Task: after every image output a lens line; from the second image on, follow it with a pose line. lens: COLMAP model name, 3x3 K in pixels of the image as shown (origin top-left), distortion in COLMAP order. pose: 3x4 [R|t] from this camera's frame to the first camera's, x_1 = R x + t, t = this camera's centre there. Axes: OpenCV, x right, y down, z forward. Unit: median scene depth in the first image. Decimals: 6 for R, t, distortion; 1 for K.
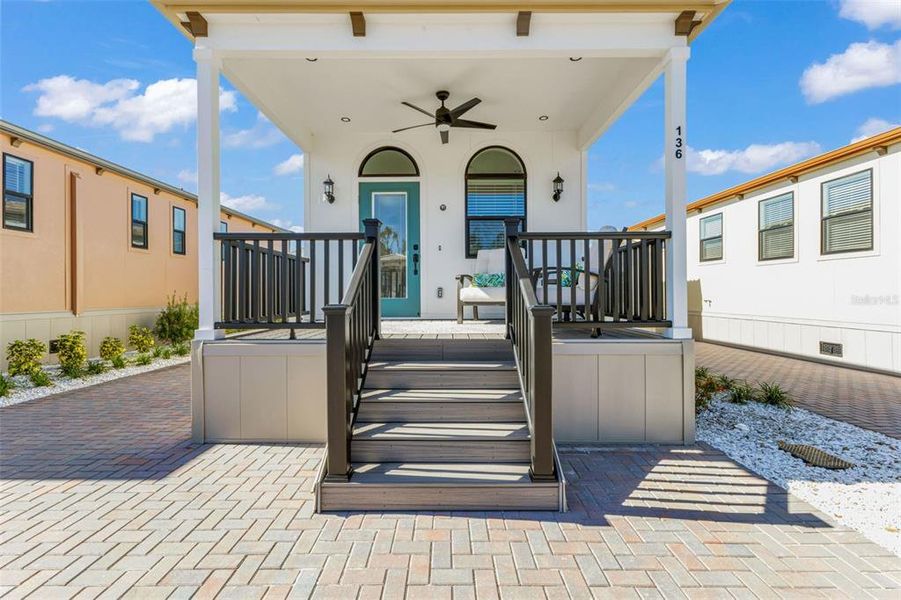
lens RADIAL K [[388.3, 0, 450.9], [0, 388.3, 292.8], [0, 0, 1]] dist [0.009703, 0.001219]
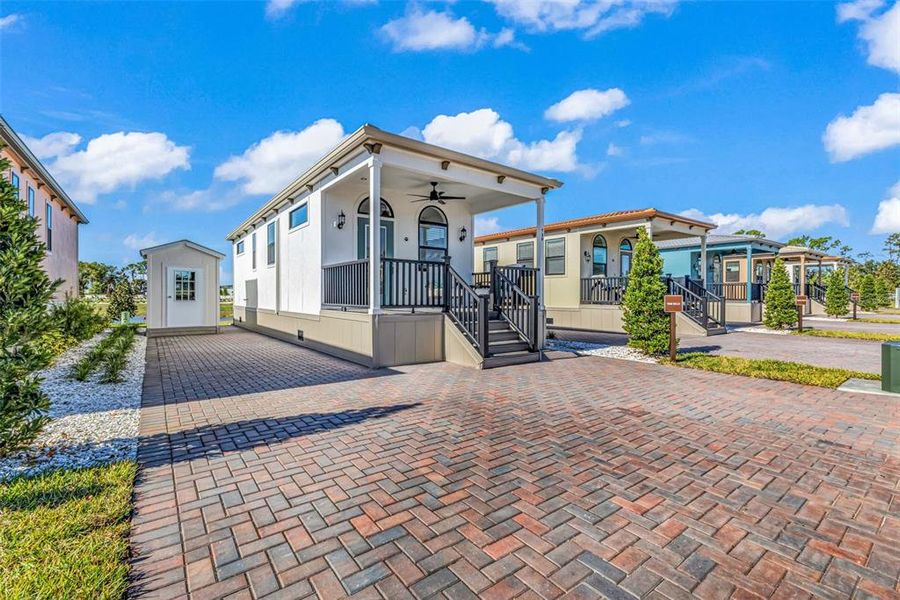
lens RADIAL K [[387.8, 0, 448.5], [0, 387.8, 300.5], [0, 0, 1]] dist [0.009703, 0.001219]
pose [[0.801997, -0.001356, 0.597327, -0.866487], [-0.007014, 0.999907, 0.011686, 0.018441], [-0.597287, -0.013562, 0.801913, -0.421951]]
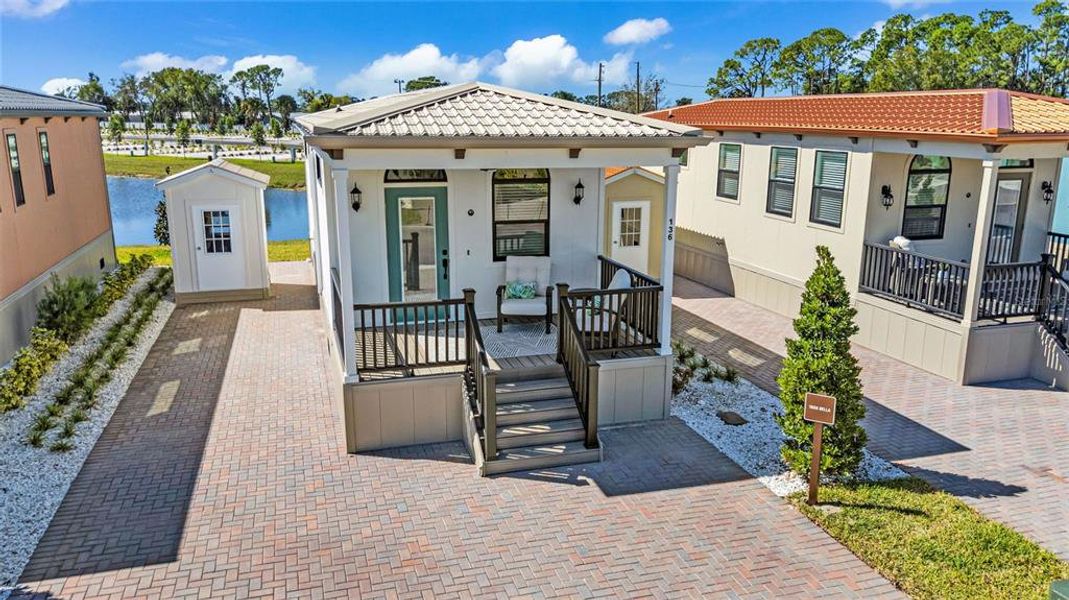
lens RADIAL K [[777.1, 0, 528.0], [0, 777.1, 300.3], [0, 0, 1]] dist [0.049242, -0.009469]
pose [[0.958311, -0.056593, 0.280067, -0.462365], [-0.009083, 0.973660, 0.227826, -0.464992], [-0.285584, -0.220872, 0.932554, -0.984923]]
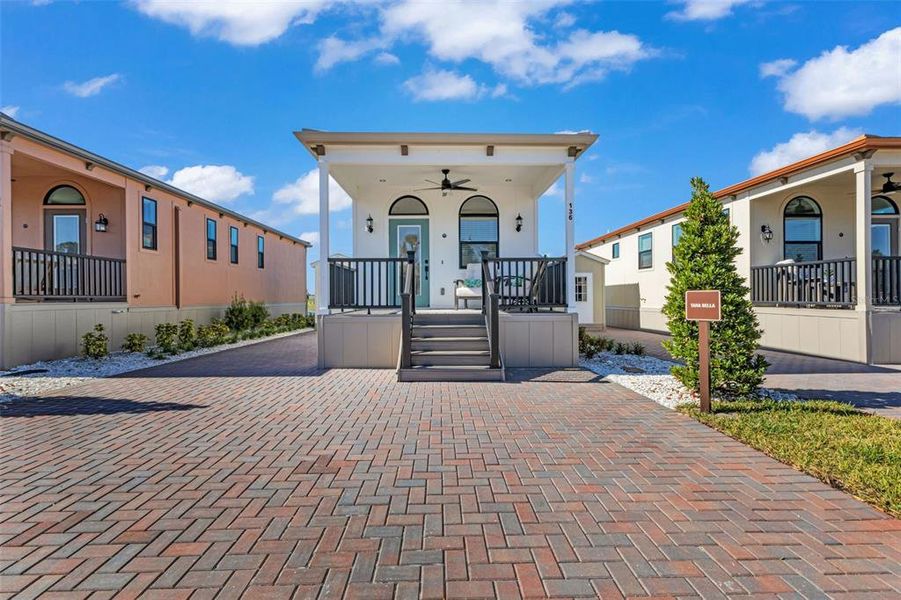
lens RADIAL K [[388.3, 0, 451.8], [0, 388.3, 297.5], [0, 0, 1]] dist [0.009703, 0.001219]
pose [[0.999626, -0.002229, 0.027248, -0.033880], [0.002203, 0.999997, 0.000963, 0.022057], [-0.027250, -0.000903, 0.999628, -0.533017]]
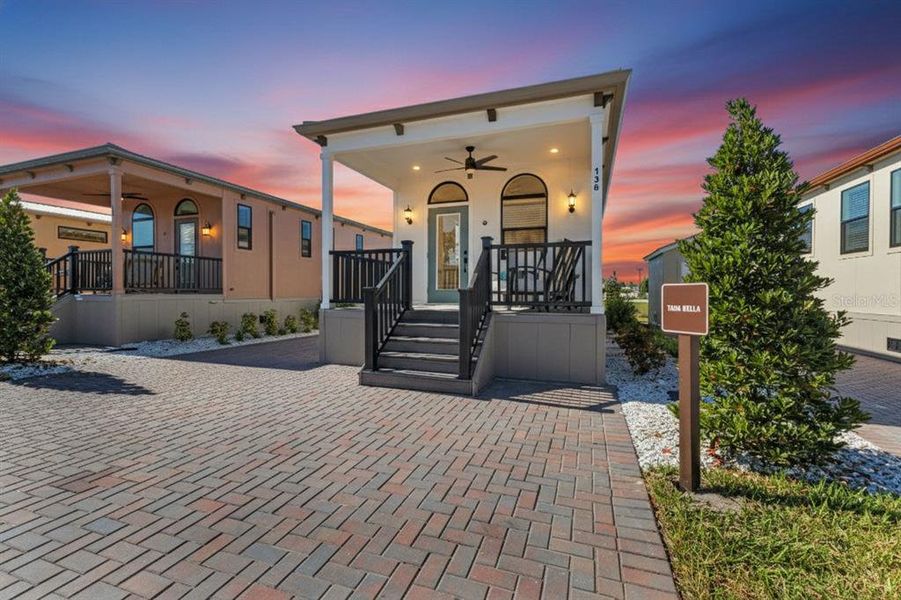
lens RADIAL K [[388.3, 0, 453.7], [0, 388.3, 297.2], [0, 0, 1]] dist [0.009703, 0.001219]
pose [[0.946054, 0.009103, -0.323882, 0.323740], [-0.004649, 0.999884, 0.014524, 0.021297], [0.323976, -0.012235, 0.945986, -0.328456]]
